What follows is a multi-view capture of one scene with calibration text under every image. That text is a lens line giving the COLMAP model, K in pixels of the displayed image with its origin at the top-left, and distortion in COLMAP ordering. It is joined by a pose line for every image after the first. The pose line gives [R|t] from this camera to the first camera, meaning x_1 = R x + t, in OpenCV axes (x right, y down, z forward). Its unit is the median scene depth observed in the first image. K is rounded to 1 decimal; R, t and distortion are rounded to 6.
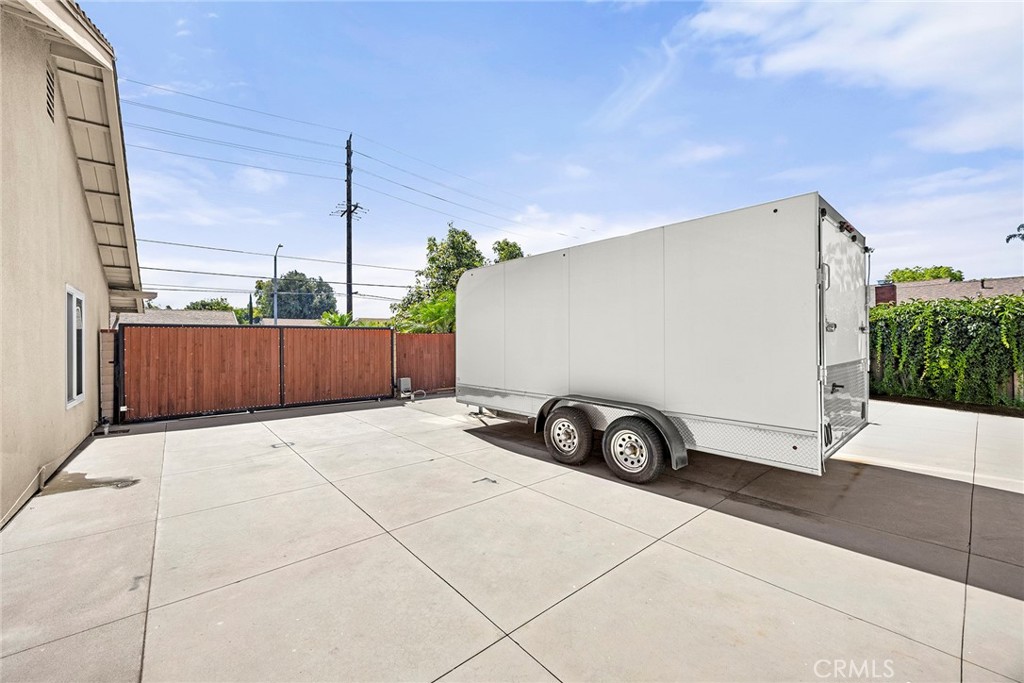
lens RADIAL K [[396.6, 0, 509.4], [0, 396.6, 336.7], [0, 0, 1]] dist [0.000867, -0.000080]
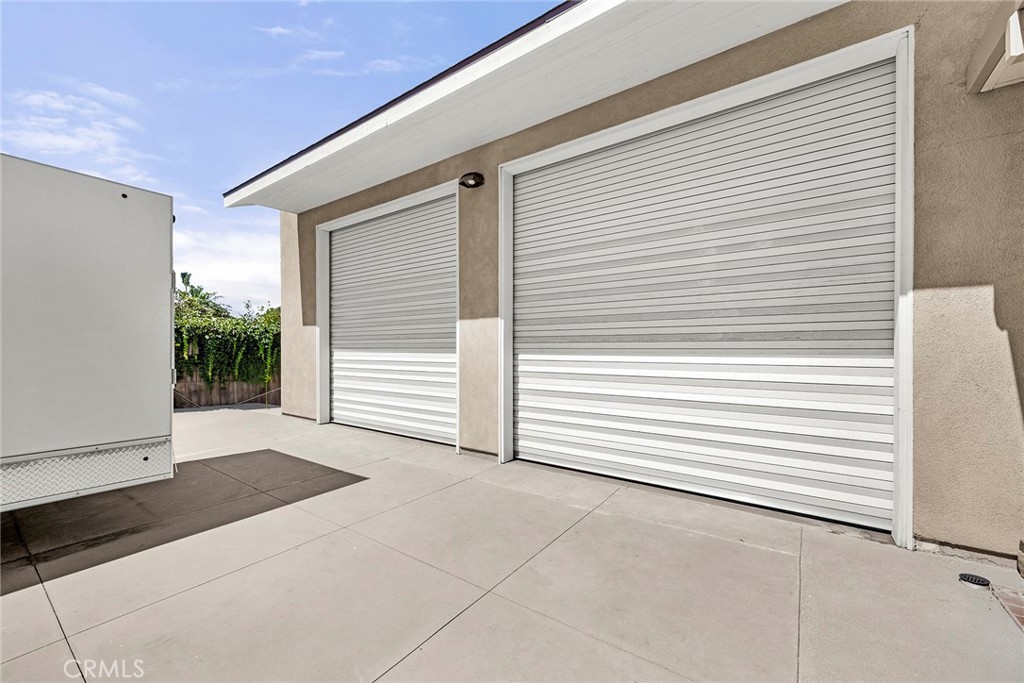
lens RADIAL K [[407.4, 0, 512.0], [0, 407.4, 356.2], [0, 0, 1]] dist [-0.000662, -0.000155]
pose [[-0.242664, -0.006583, 0.970088, -0.377745], [-0.007057, 0.999962, 0.005020, 0.025436], [-0.970085, -0.005628, -0.242701, 0.362639]]
